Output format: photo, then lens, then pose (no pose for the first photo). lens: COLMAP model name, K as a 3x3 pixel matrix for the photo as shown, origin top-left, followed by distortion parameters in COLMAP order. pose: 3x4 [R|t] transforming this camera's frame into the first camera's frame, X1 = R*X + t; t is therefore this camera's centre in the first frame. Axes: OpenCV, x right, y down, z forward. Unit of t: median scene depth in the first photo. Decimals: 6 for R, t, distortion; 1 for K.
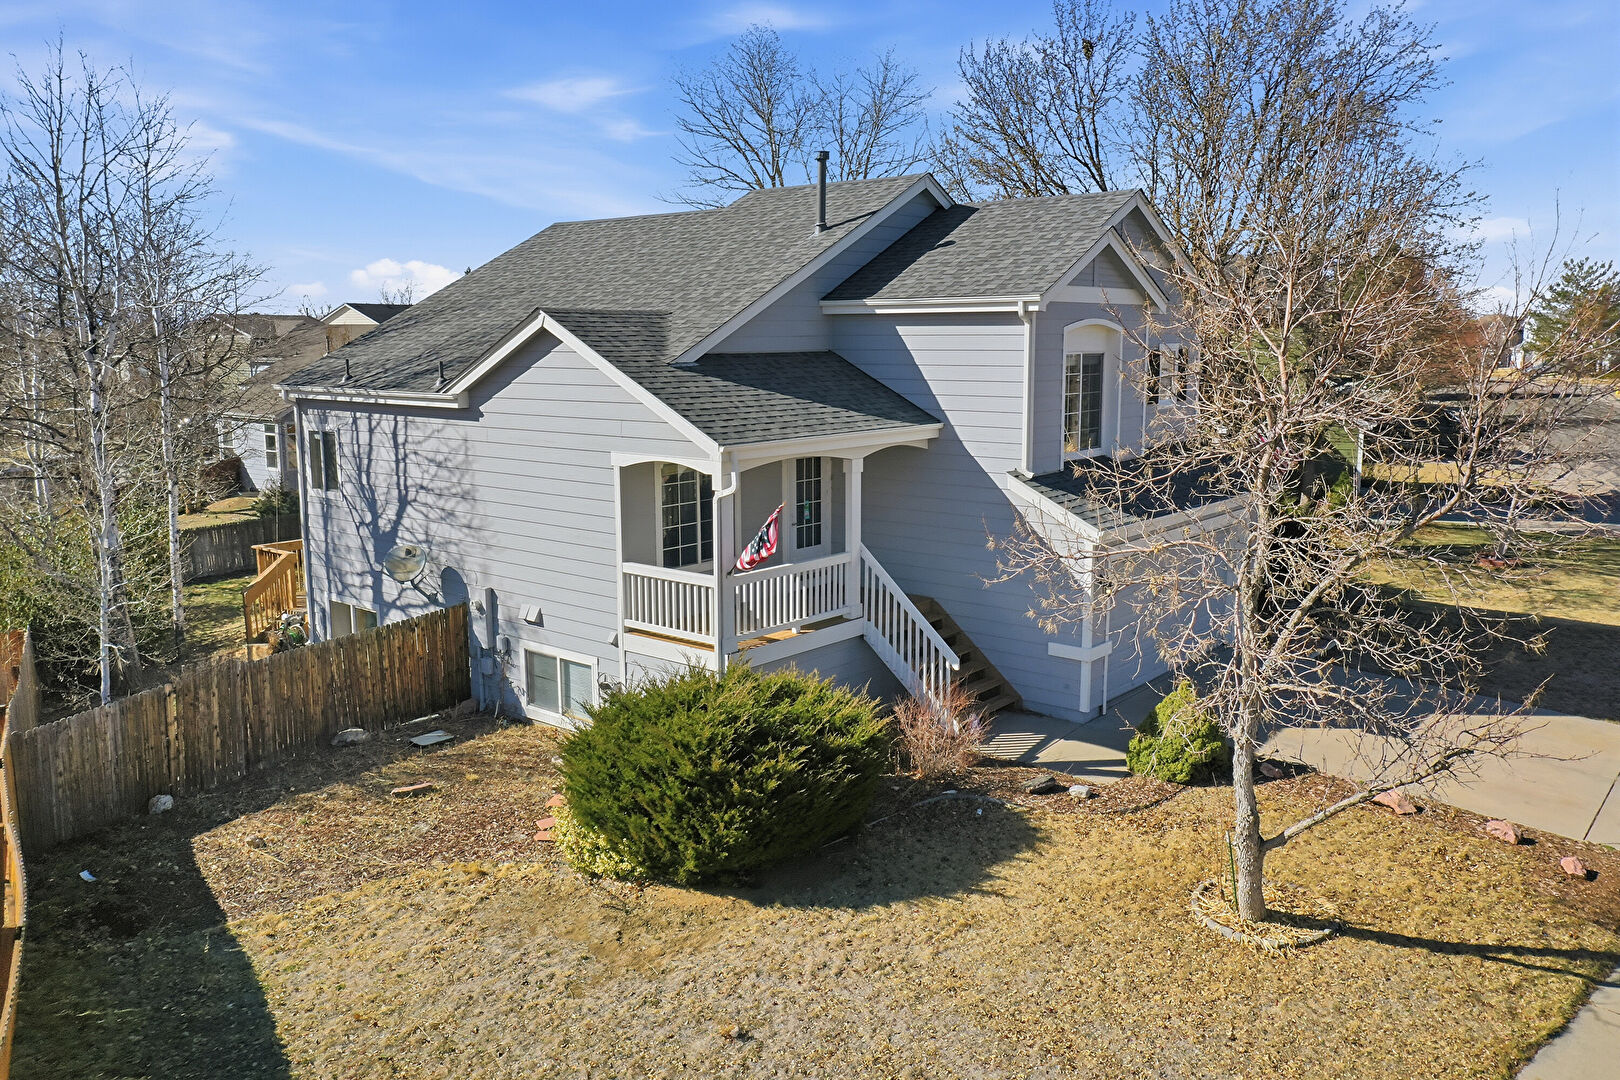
lens RADIAL K [[1289.0, 0, 810.0], [0, 1289.0, 540.0], [0, 0, 1]] dist [0.003283, -0.006083]
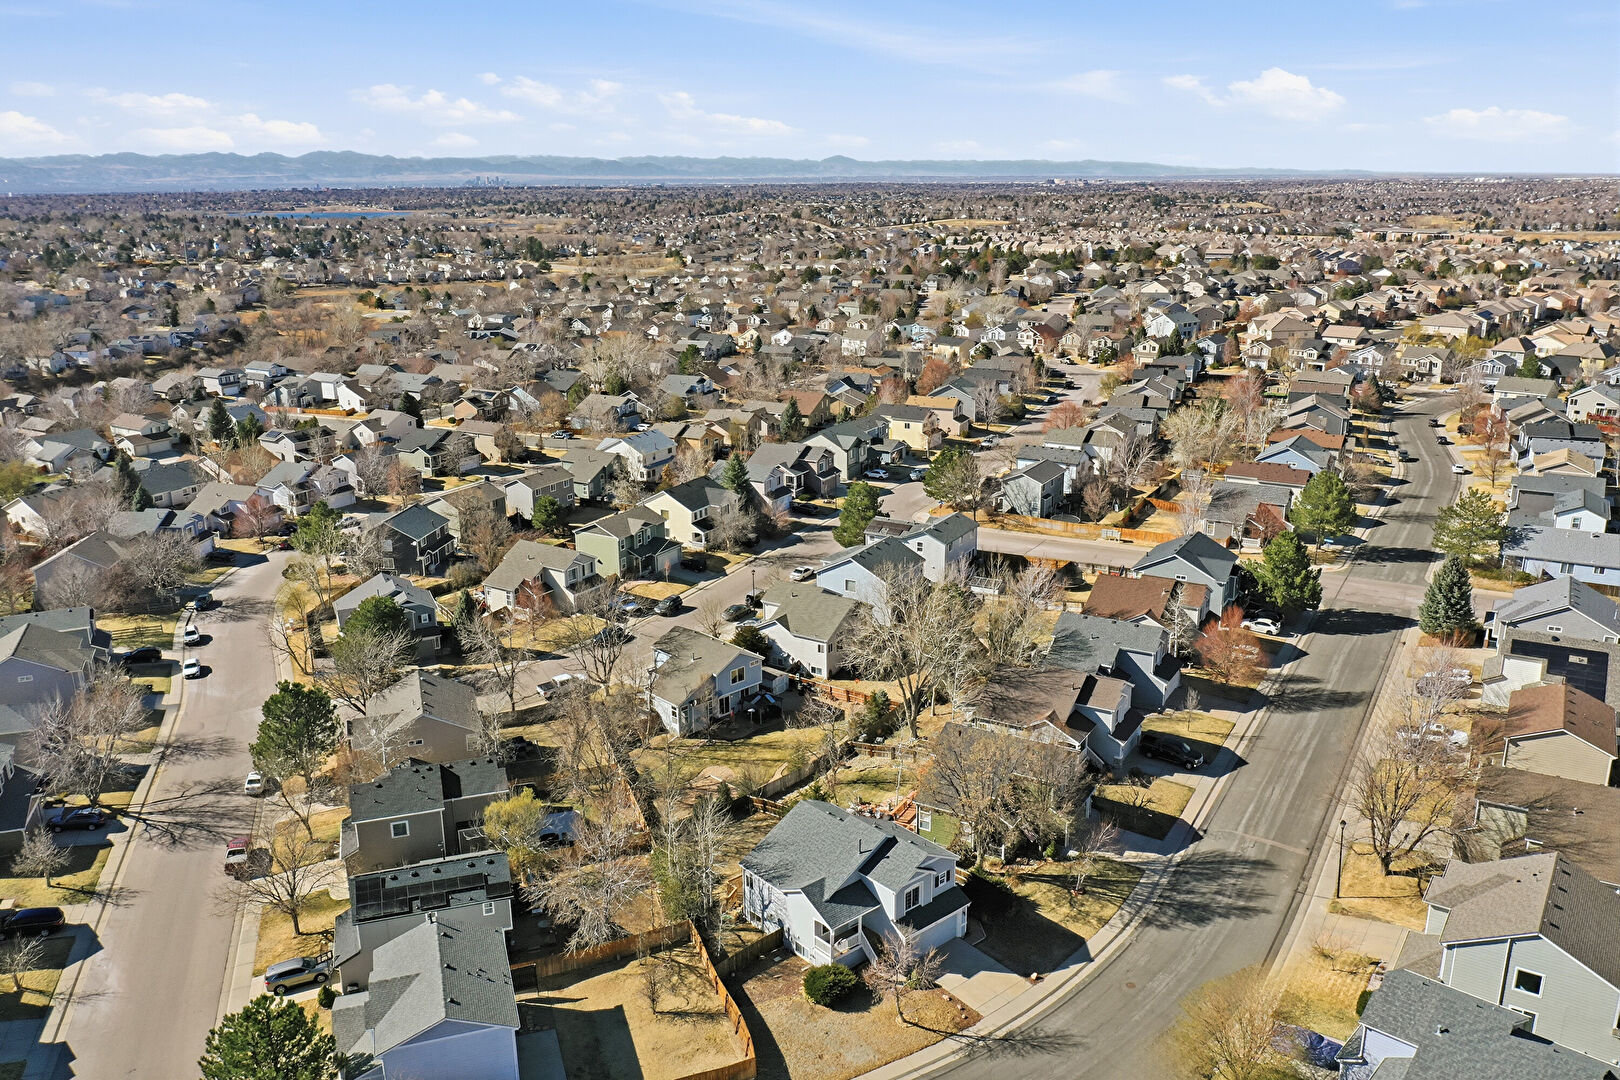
lens RADIAL K [[1289.0, 0, 810.0], [0, 1289.0, 540.0], [0, 0, 1]] dist [0.003283, -0.006083]
pose [[0.986171, 0.042797, -0.160112, 0.603557], [-0.023263, 0.992265, 0.121942, -2.201692], [0.164092, -0.116531, 0.979538, -3.938355]]
